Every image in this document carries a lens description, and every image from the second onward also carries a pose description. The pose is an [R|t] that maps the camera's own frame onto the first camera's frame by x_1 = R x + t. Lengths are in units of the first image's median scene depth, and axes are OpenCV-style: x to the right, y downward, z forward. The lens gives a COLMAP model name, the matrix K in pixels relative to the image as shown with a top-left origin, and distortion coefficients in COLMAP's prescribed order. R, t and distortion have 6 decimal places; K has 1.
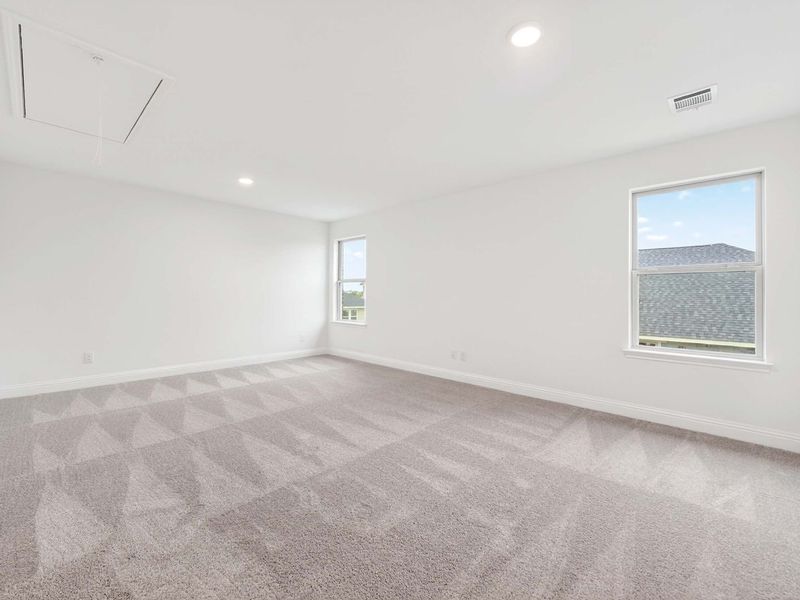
lens RADIAL K [[351.0, 0, 394.3], [0, 351.0, 298.0], [0, 0, 1]] dist [-0.009979, 0.003002]
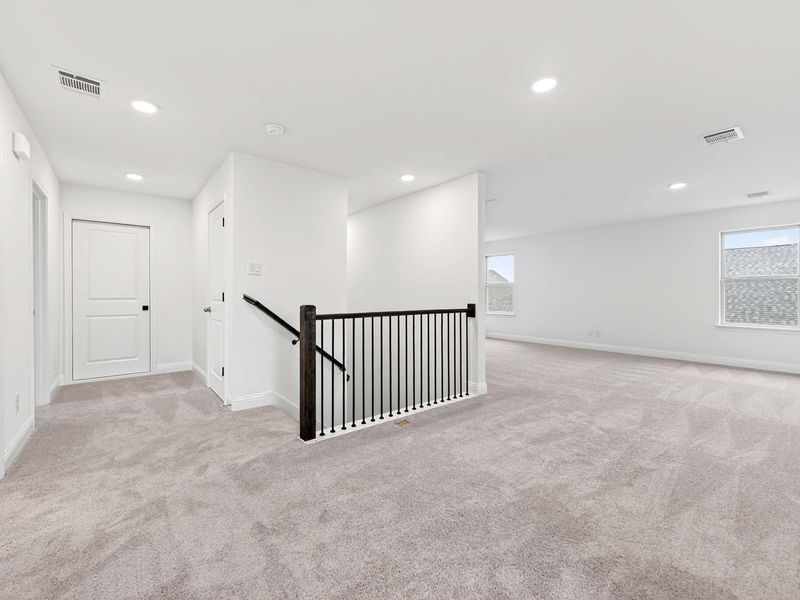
lens RADIAL K [[351.0, 0, 403.9], [0, 351.0, 299.3], [0, 0, 1]] dist [-0.009979, 0.003002]
pose [[0.993574, -0.005555, -0.113044, -0.169855], [0.006200, 0.999966, 0.005360, 0.000776], [0.113011, -0.006026, 0.993575, -0.221077]]
